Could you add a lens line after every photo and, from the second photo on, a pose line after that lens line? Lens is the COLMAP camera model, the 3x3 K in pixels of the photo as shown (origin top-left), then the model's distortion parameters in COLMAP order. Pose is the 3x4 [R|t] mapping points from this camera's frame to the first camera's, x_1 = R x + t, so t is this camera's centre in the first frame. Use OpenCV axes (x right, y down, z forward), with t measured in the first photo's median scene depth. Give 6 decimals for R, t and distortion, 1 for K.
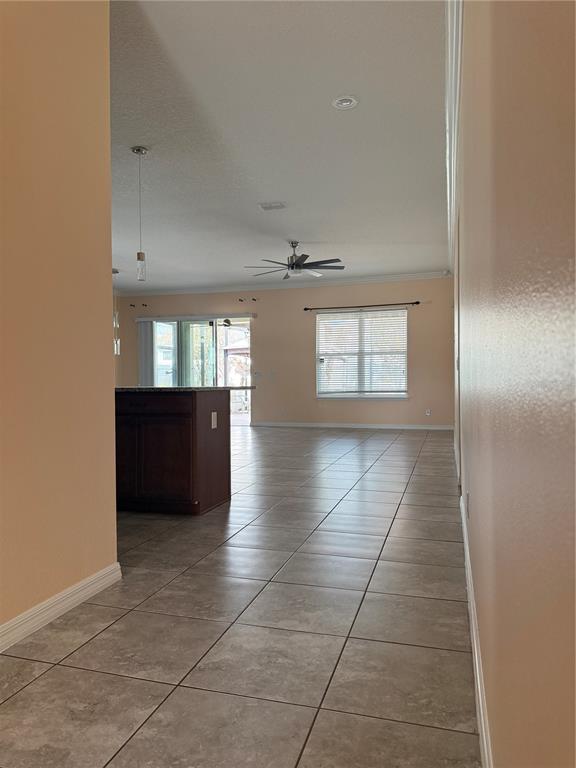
lens RADIAL K [[535.6, 0, 286.5], [0, 535.6, 401.6], [0, 0, 1]] dist [0.063697, -0.000209]
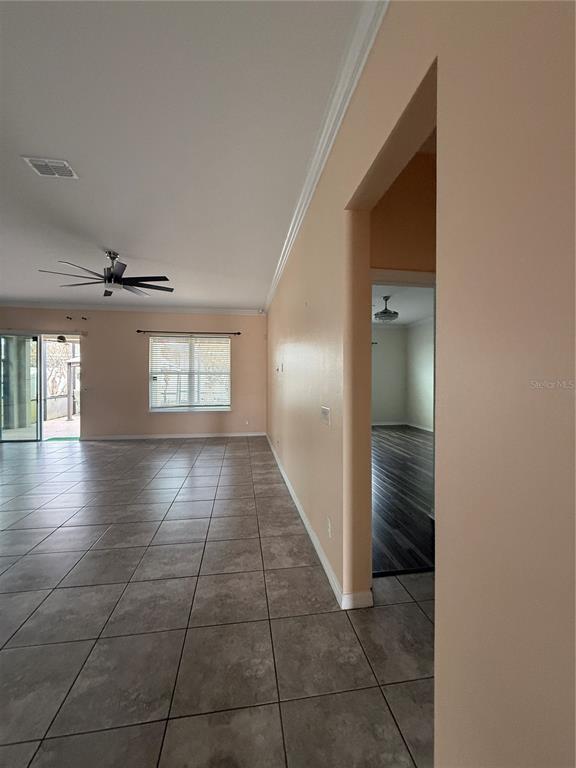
lens RADIAL K [[307.2, 0, 288.0], [0, 307.2, 384.0], [0, 0, 1]] dist [0.002571, 0.000055]
pose [[0.902919, 0.005069, 0.429781, 0.042711], [0.006558, 0.999652, -0.025568, -0.047725], [-0.429761, 0.025904, 0.902571, 0.310721]]
